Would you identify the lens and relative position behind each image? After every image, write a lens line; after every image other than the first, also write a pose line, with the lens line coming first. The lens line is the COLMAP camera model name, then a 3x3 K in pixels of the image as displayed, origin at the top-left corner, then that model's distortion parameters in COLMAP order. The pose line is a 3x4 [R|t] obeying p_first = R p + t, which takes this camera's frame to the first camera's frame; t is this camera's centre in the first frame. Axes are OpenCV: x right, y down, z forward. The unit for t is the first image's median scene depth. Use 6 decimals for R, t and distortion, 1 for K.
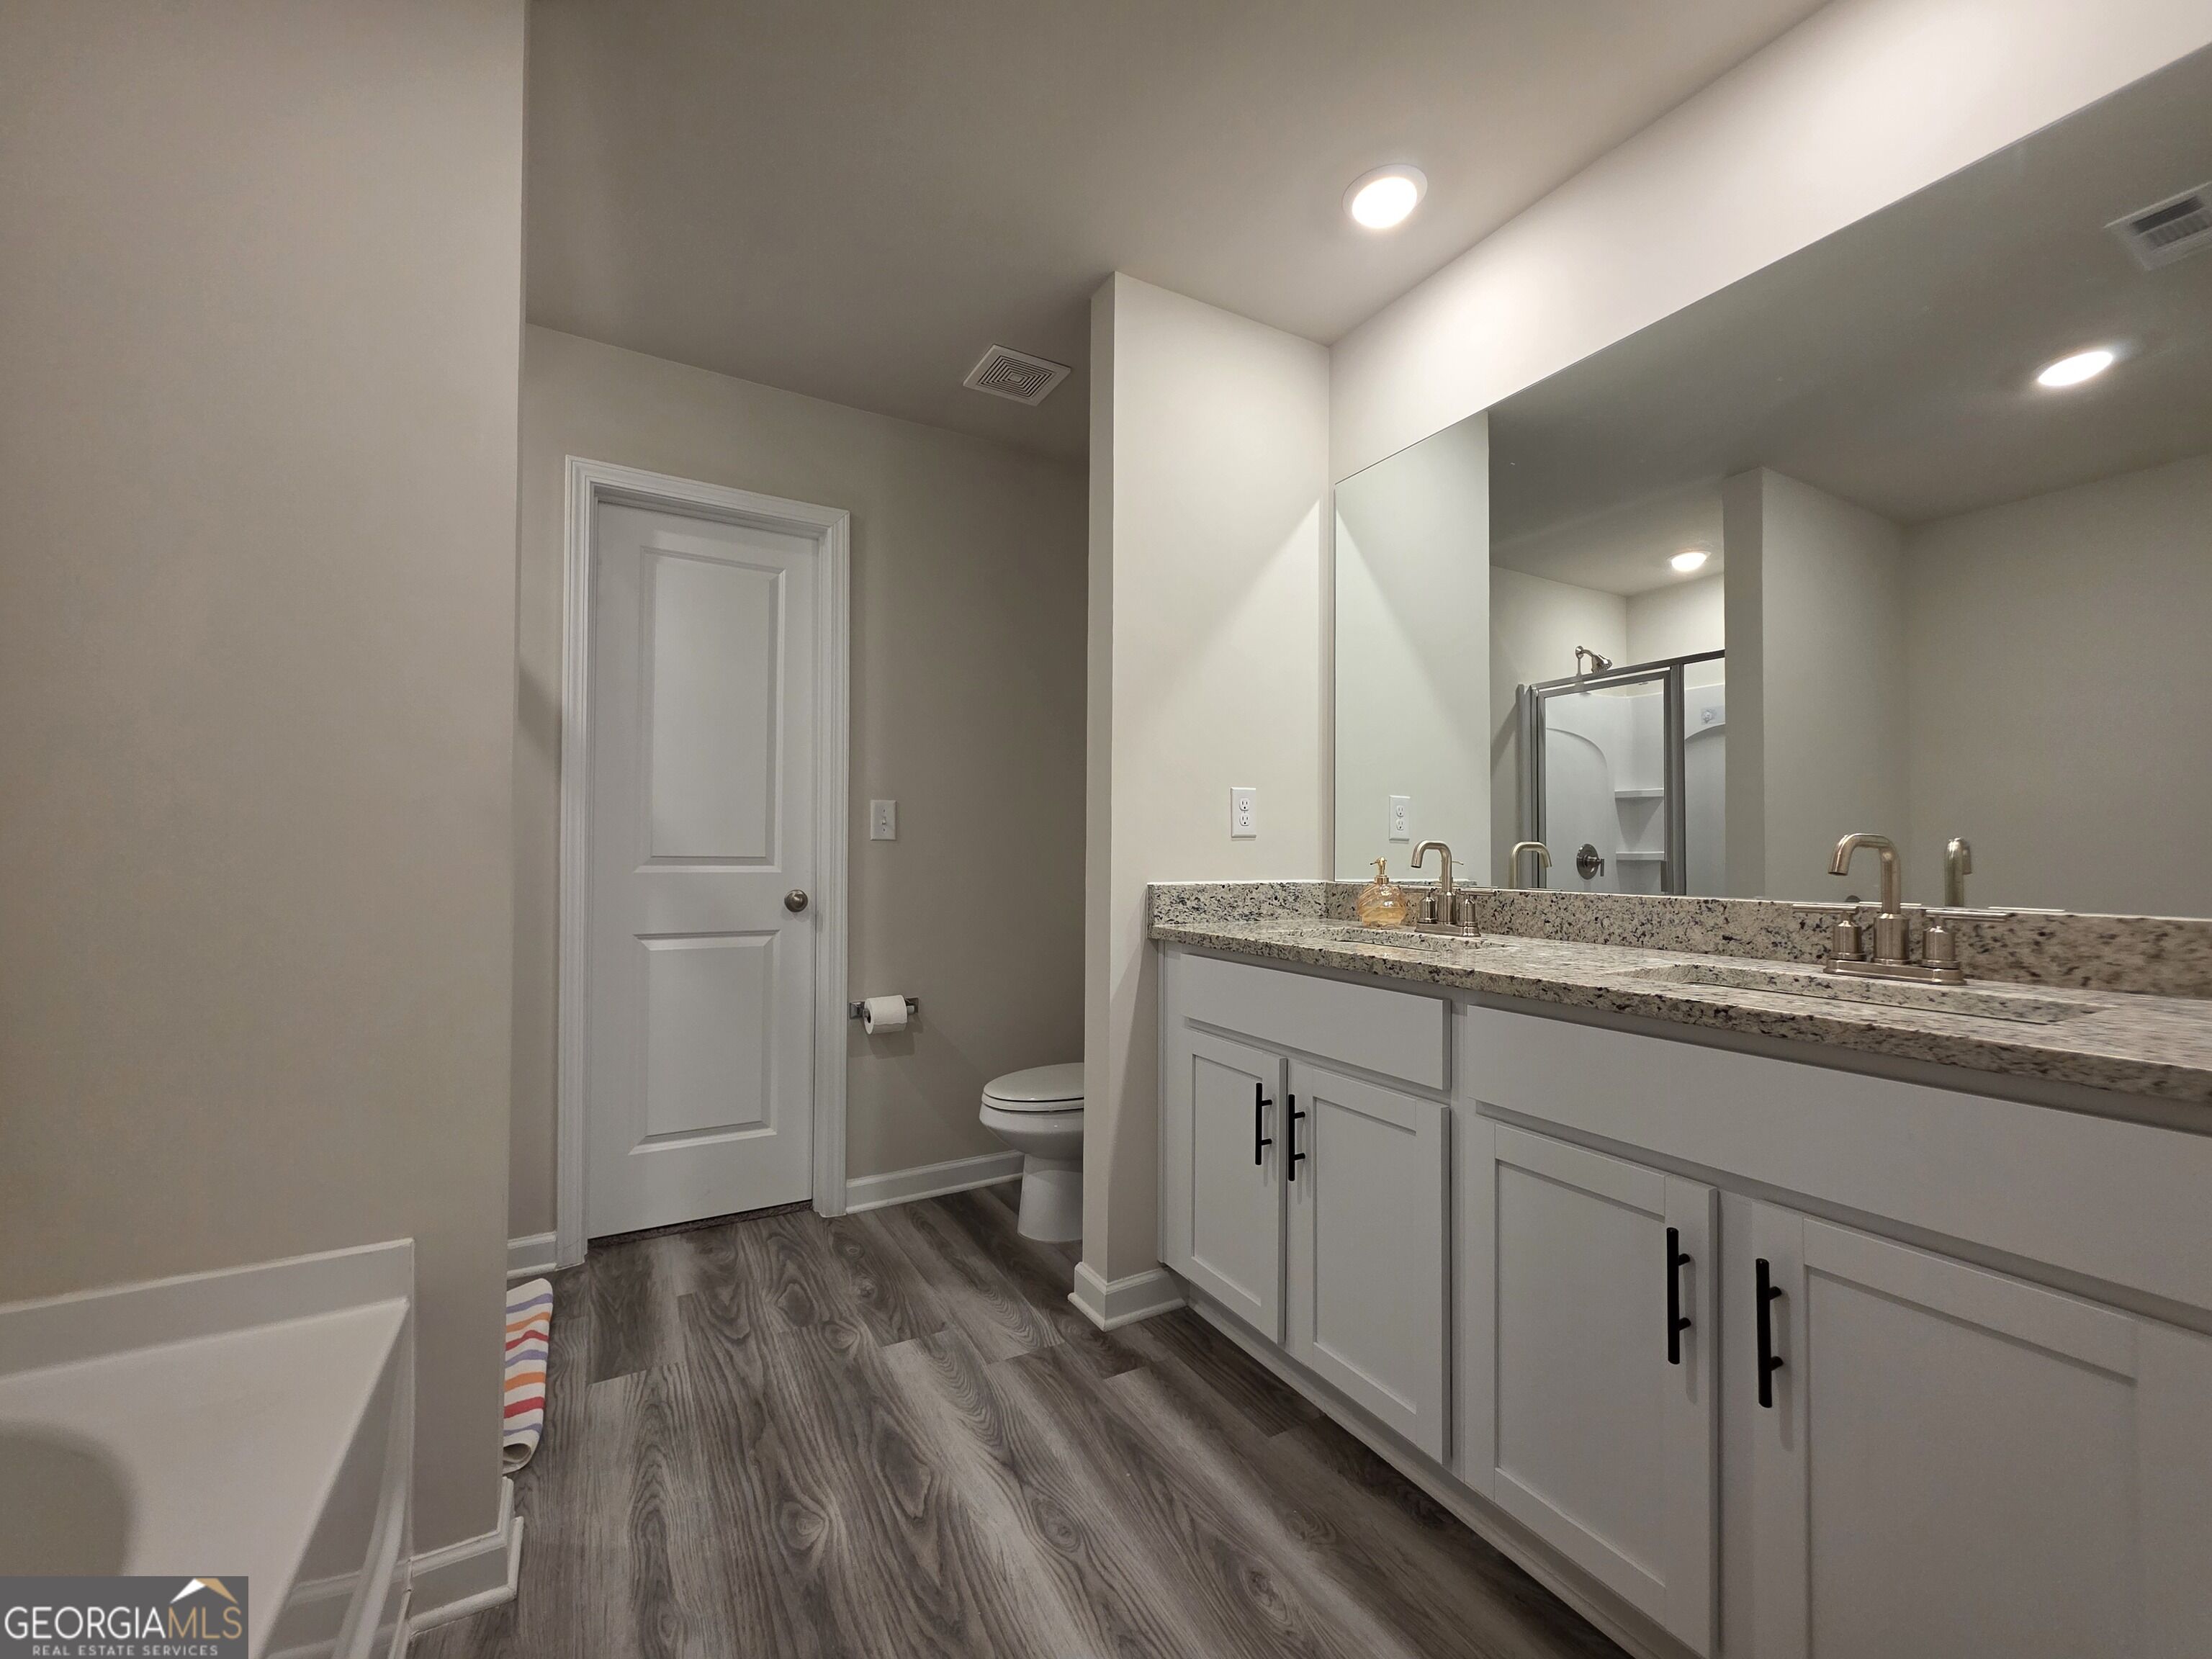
lens RADIAL K [[884.0, 0, 1108.9], [0, 884.0, 827.8], [0, 0, 1]] dist [-0.007108, 0.000831]
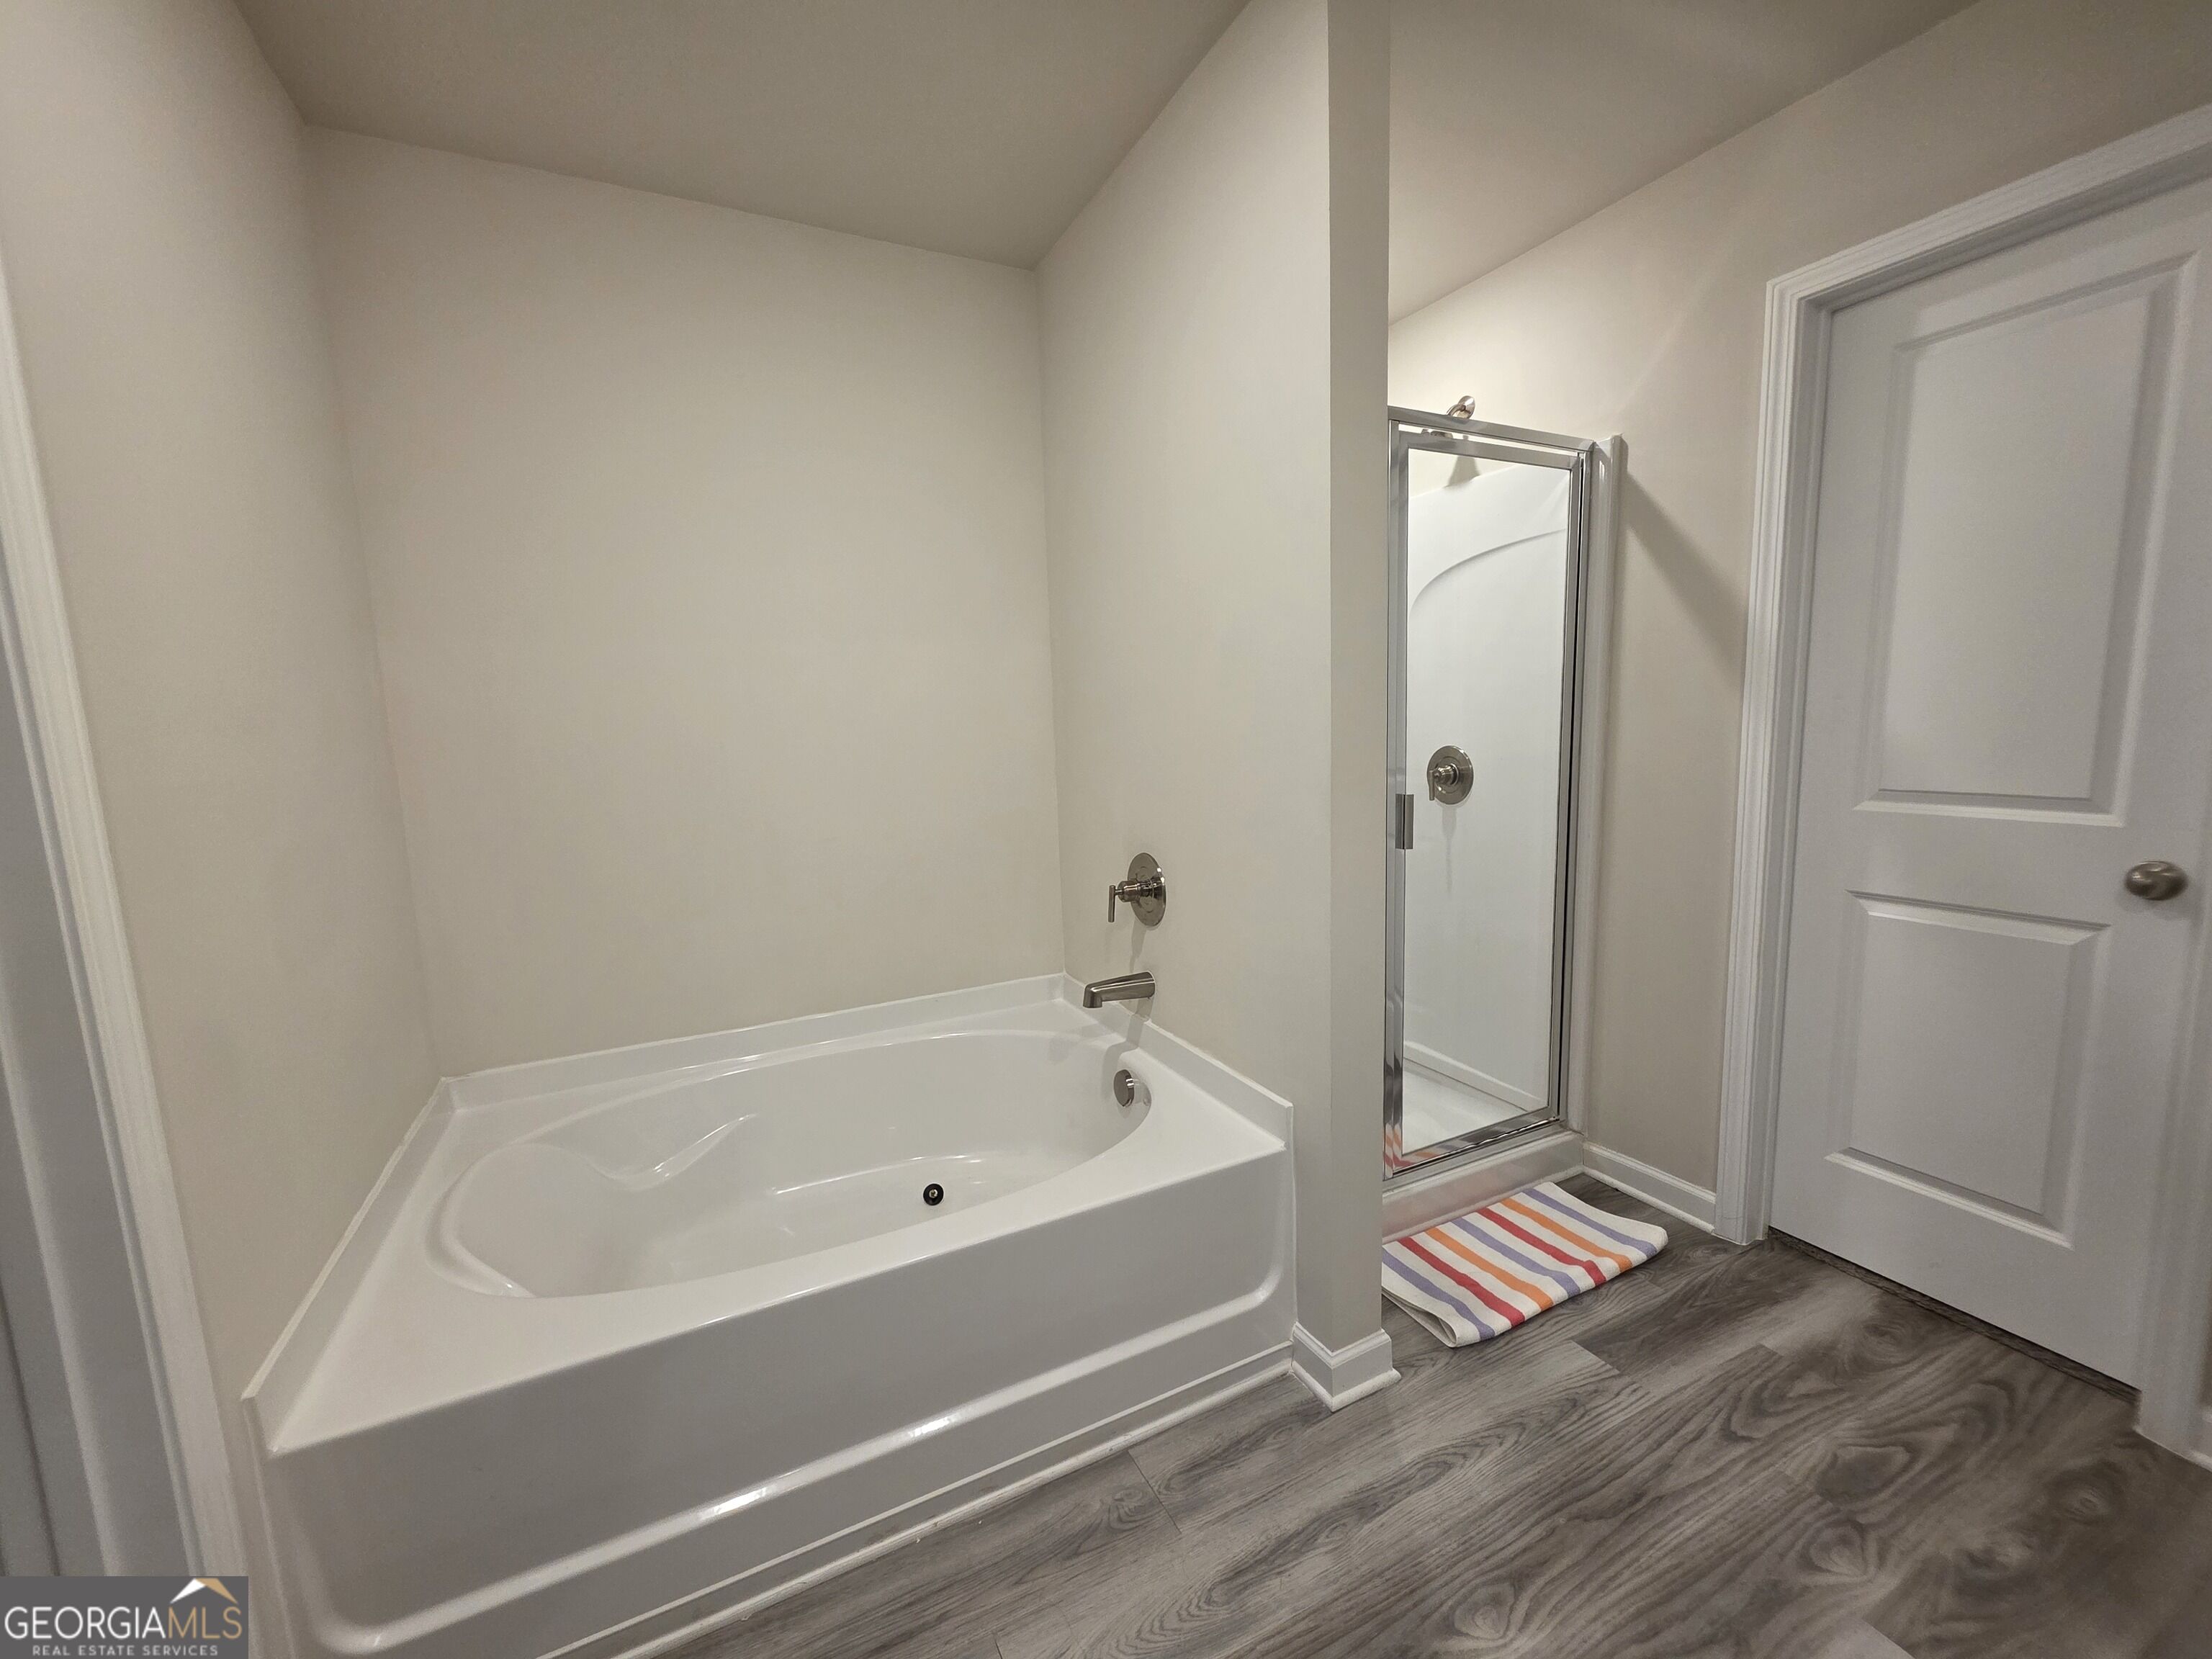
lens RADIAL K [[884.0, 0, 1102.2], [0, 884.0, 831.2], [0, 0, 1]] dist [-0.007108, 0.000831]
pose [[-0.066463, 0.119689, -0.990584, 0.380619], [0.064426, 0.991223, 0.115443, -0.089084], [0.995707, -0.056146, -0.073591, 0.614788]]
